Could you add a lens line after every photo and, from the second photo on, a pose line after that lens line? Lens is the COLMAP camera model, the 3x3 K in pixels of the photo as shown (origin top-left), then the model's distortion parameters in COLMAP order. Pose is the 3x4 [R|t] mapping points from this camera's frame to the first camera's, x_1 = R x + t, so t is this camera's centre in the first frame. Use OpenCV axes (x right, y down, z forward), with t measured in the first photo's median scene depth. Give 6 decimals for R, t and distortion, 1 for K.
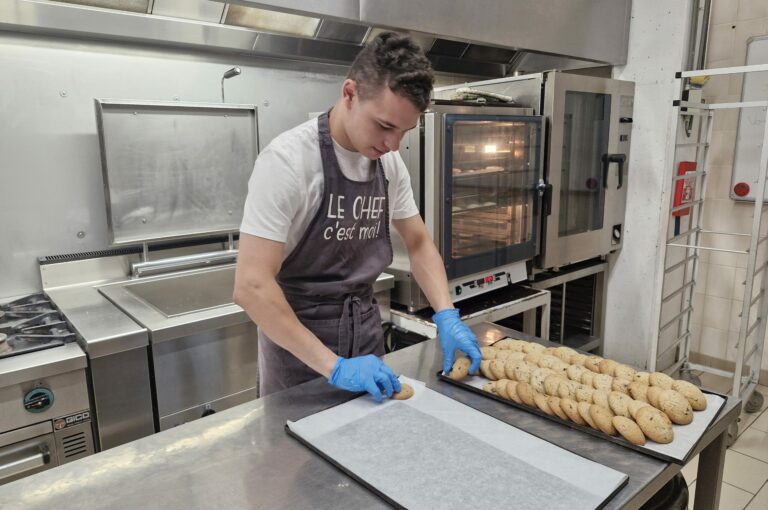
lens RADIAL K [[563.1, 0, 384.0], [0, 563.1, 255.0], [0, 0, 1]] dist [0.009366, -0.001200]
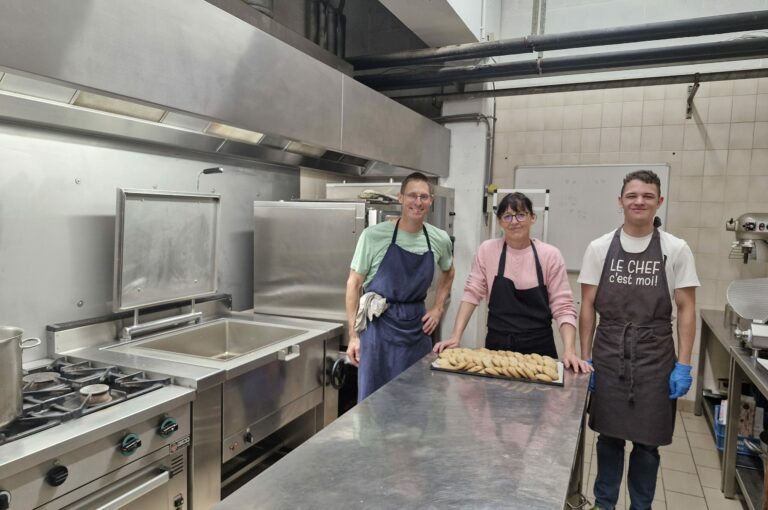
lens RADIAL K [[532.3, 0, 384.0], [0, 532.3, 255.0], [0, 0, 1]] dist [0.000540, -0.002140]
pose [[0.904029, -0.001092, 0.427470, -0.430054], [0.054404, 0.992159, -0.112521, 0.020040], [-0.423995, 0.124978, 0.897000, -0.212409]]
